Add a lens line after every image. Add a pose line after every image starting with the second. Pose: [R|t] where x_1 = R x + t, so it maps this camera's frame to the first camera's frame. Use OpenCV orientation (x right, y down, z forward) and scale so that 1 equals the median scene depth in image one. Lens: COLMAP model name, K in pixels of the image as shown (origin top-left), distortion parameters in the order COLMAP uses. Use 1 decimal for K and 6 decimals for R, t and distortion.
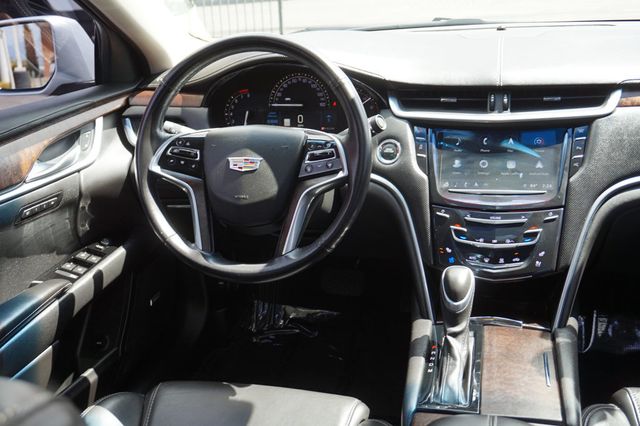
lens RADIAL K [[662.9, 0, 322.0], [0, 662.9, 218.7], [0, 0, 1]] dist [0.035775, 0.000000]
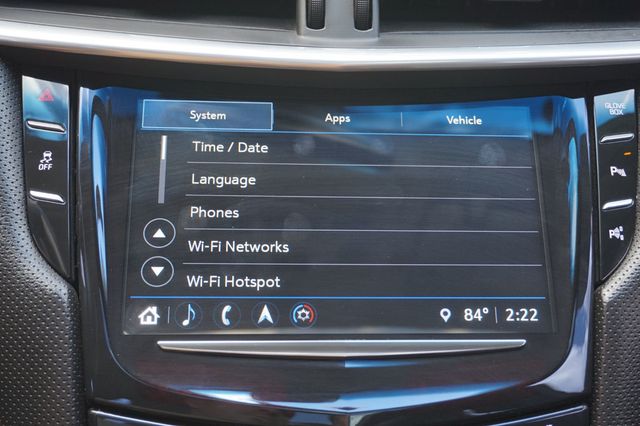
lens RADIAL K [[781.0, 0, 322.8], [0, 781.0, 209.4], [0, 0, 1]] dist [0.031608, 0.000000]
pose [[0.946659, -0.036379, 0.320177, 0.159567], [0.018865, 0.998160, 0.057634, -0.109945], [-0.321685, -0.048520, 0.945603, 0.718118]]
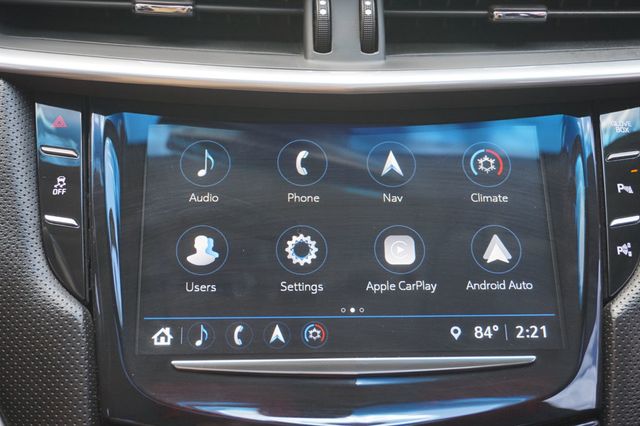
lens RADIAL K [[876.2, 0, 321.2], [0, 876.2, 211.8], [0, 0, 1]] dist [0.032627, 0.000000]
pose [[0.949175, -0.036564, 0.312619, 0.144711], [0.033015, 0.999316, 0.016639, -0.105224], [-0.313014, -0.005472, 0.949733, 0.678215]]
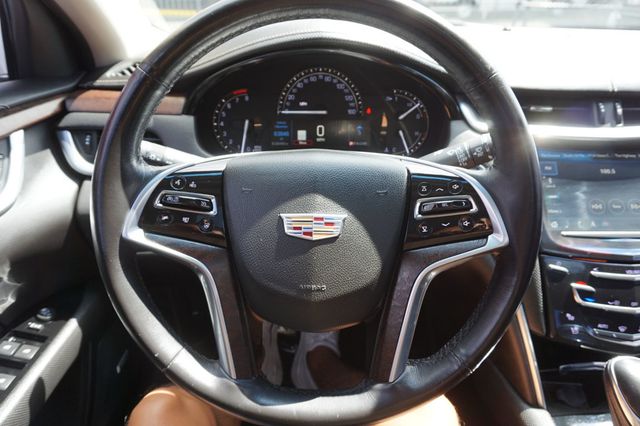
lens RADIAL K [[437.8, 0, 325.0], [0, 437.8, 217.1], [0, 0, 1]] dist [-0.018992, 0.017771]
pose [[0.968215, -0.052239, 0.244603, -0.182539], [0.033228, 0.996142, 0.081218, -0.110101], [-0.247903, -0.070509, 0.966216, 0.607131]]
